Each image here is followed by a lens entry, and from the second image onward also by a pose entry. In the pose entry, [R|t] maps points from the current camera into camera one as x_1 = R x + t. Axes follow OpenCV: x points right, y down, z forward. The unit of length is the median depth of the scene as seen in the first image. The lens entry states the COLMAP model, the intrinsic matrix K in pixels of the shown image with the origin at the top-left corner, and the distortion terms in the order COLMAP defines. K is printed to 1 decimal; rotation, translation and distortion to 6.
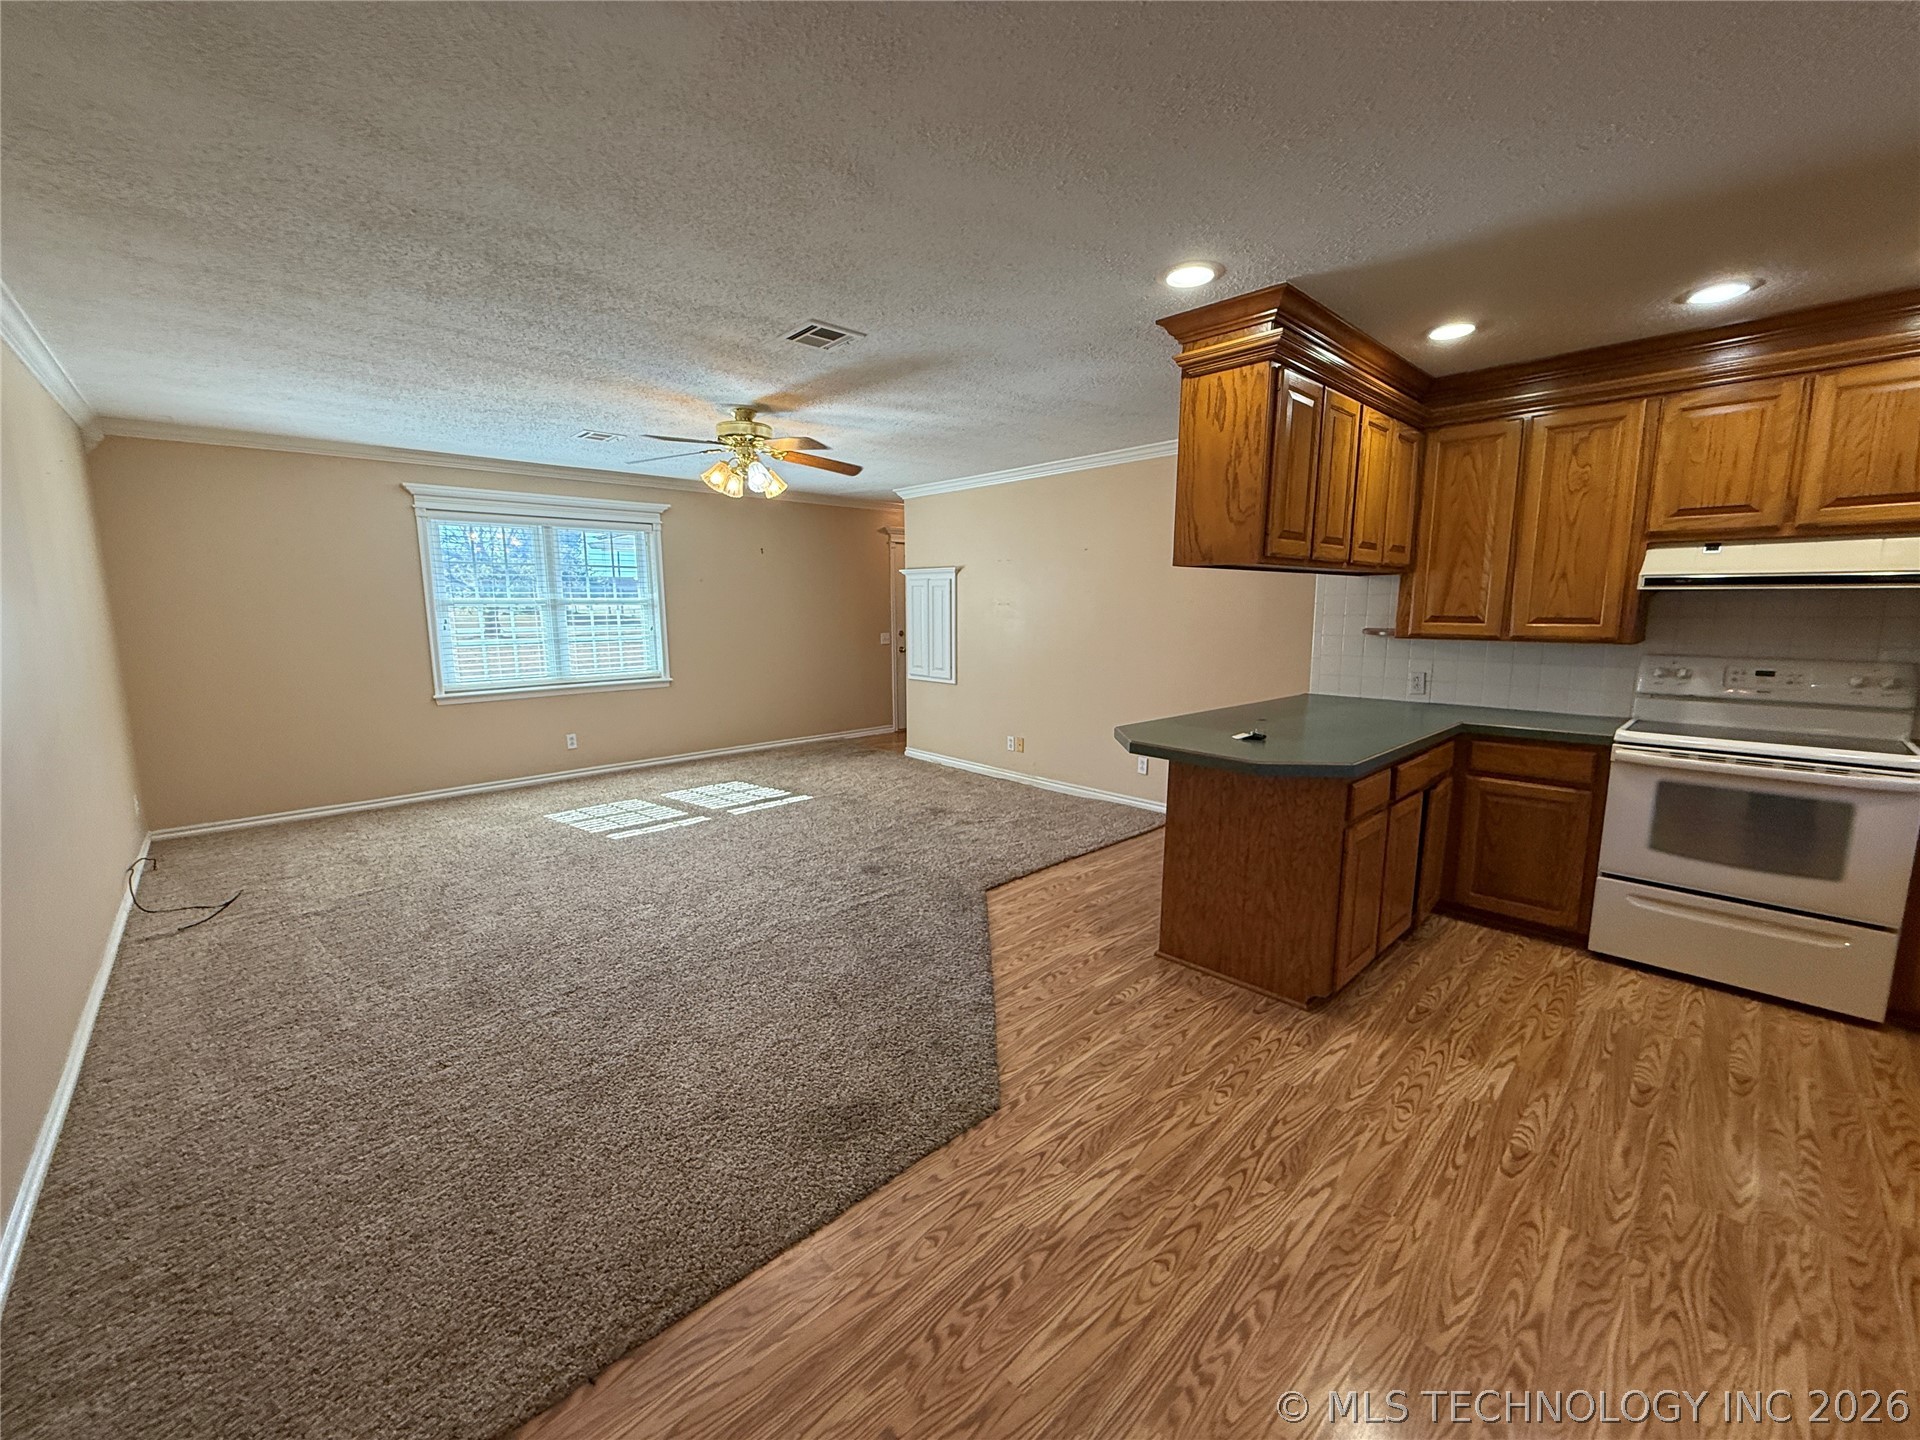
lens RADIAL K [[762.6, 0, 952.6], [0, 762.6, 717.9], [0, 0, 1]] dist [-0.000656, 0.000391]
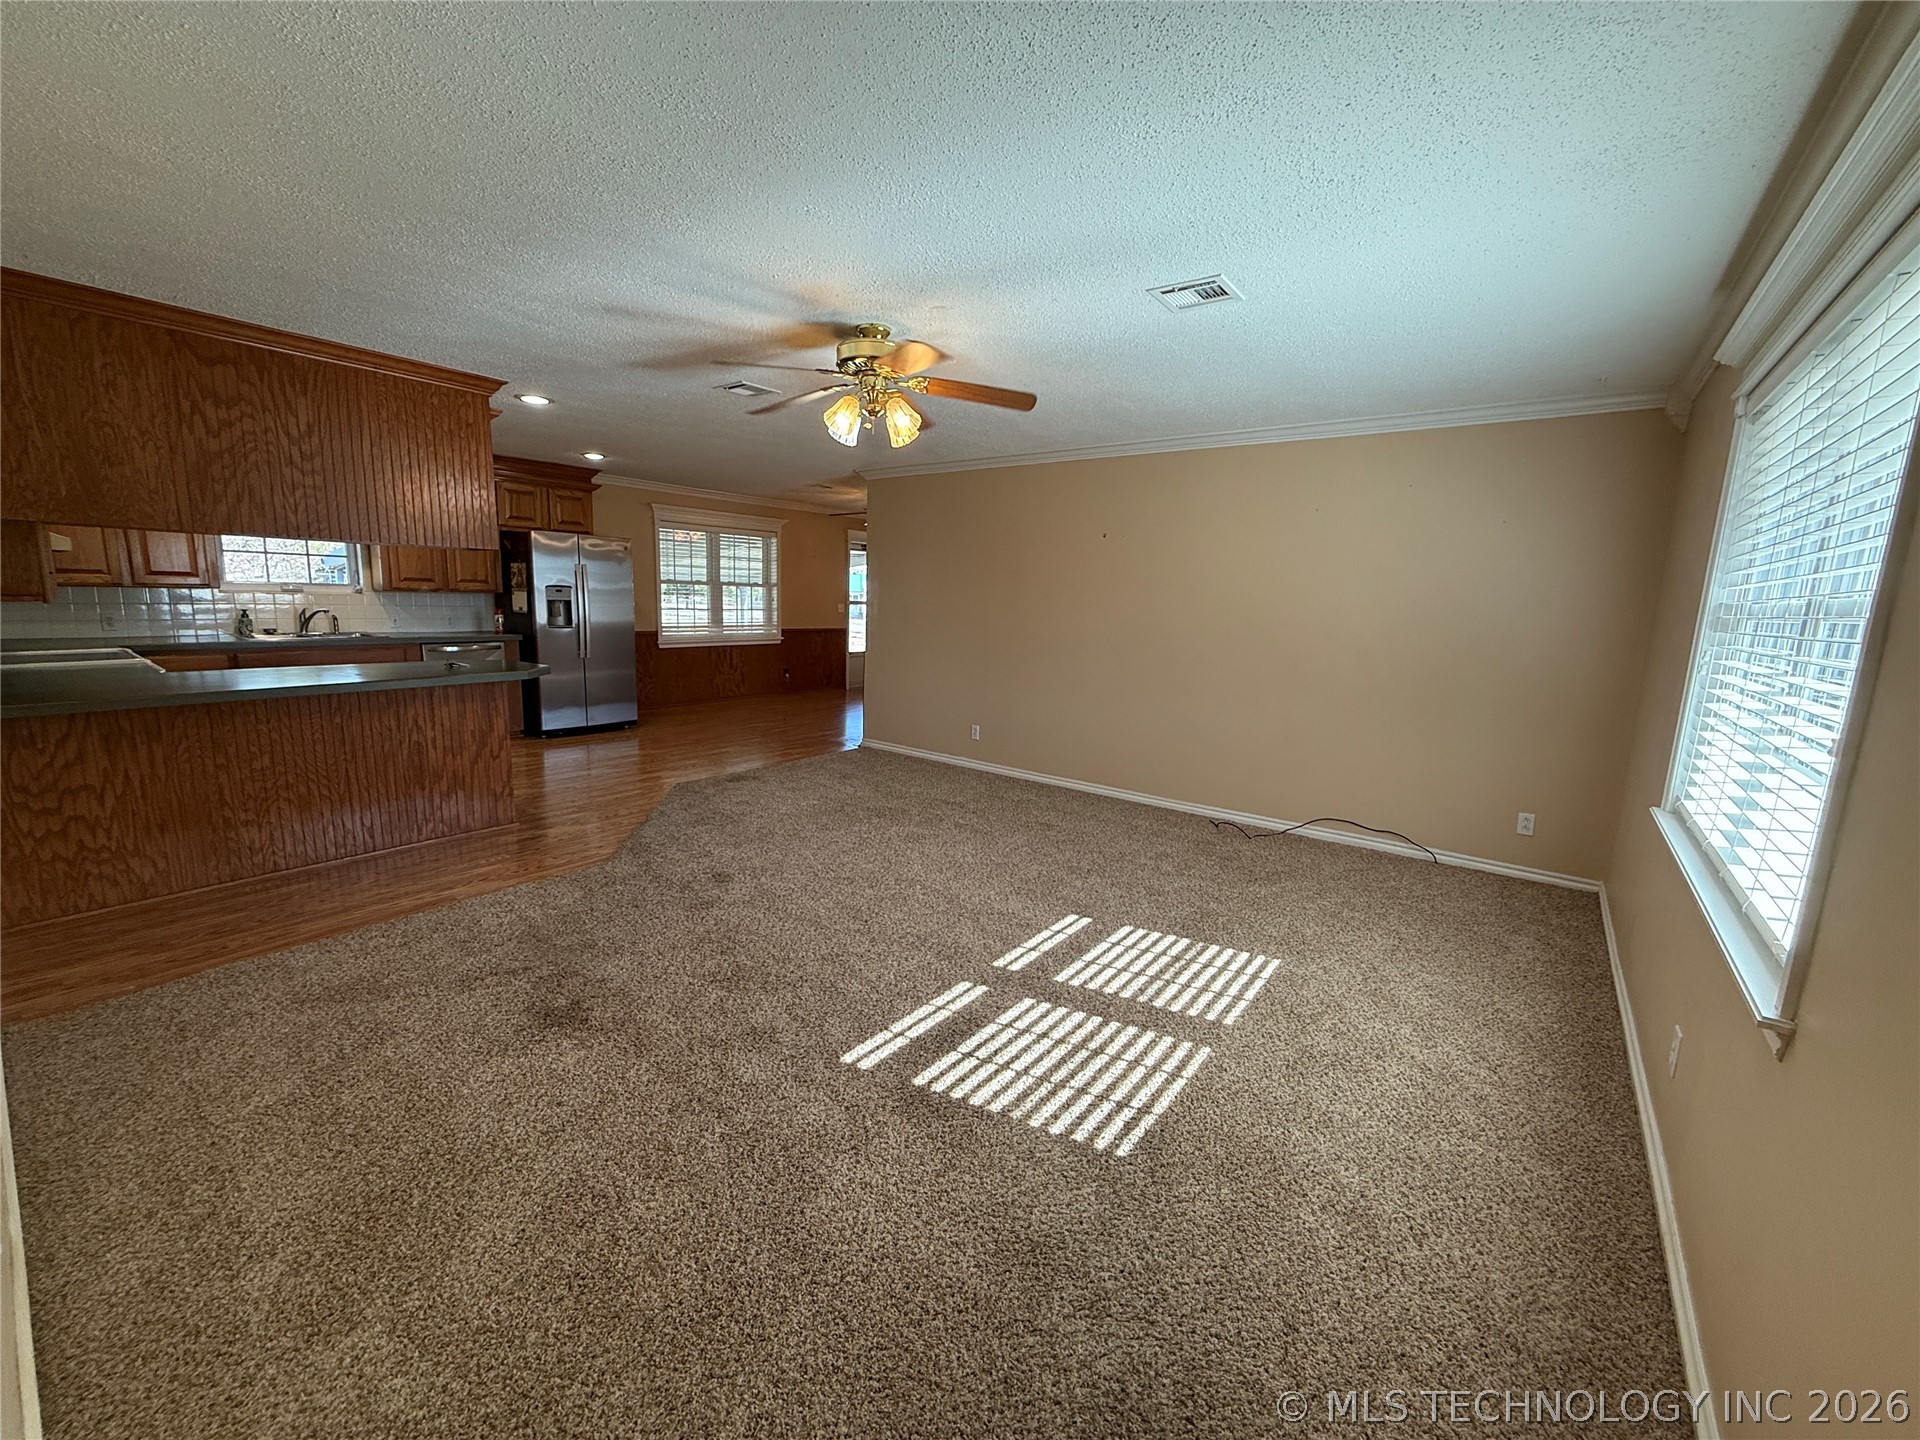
lens RADIAL K [[762.6, 0, 954.3], [0, 762.6, 719.8], [0, 0, 1]] dist [-0.000656, 0.000391]
pose [[-0.987668, -0.008183, -0.156352, -0.328658], [-0.056584, 0.949791, 0.307727, -0.378846], [0.145983, 0.312779, -0.938540, 2.506155]]
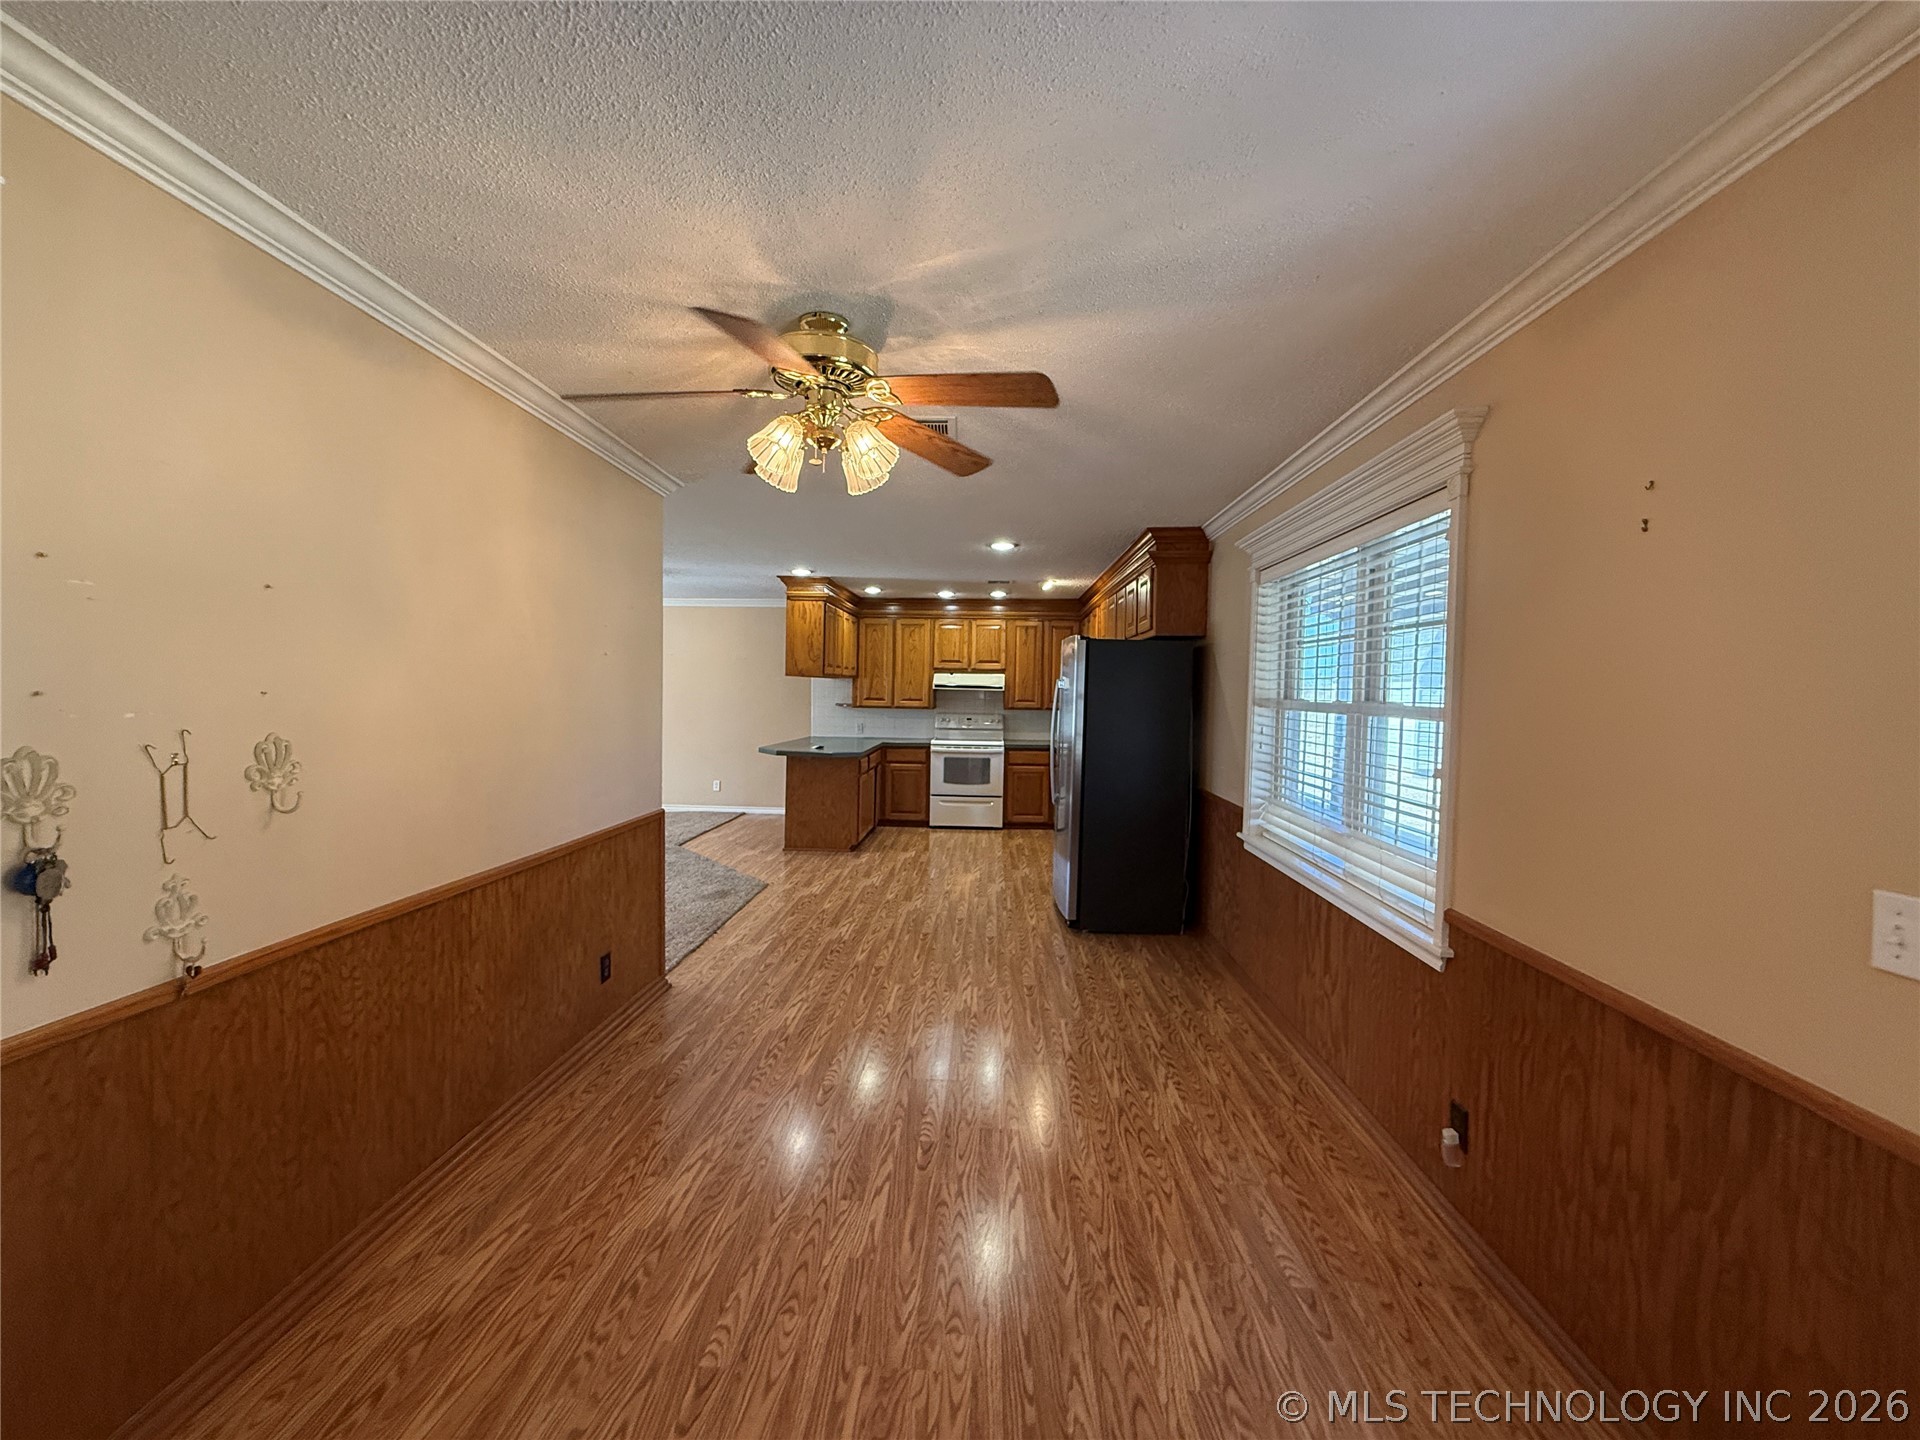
lens RADIAL K [[762.6, 0, 954.1], [0, 762.6, 712.7], [0, 0, 1]] dist [-0.000656, 0.000391]
pose [[0.721636, -0.004722, 0.692256, -0.935851], [0.080979, 0.993687, -0.077637, 0.134033], [-0.687520, 0.112084, 0.717463, -0.999911]]
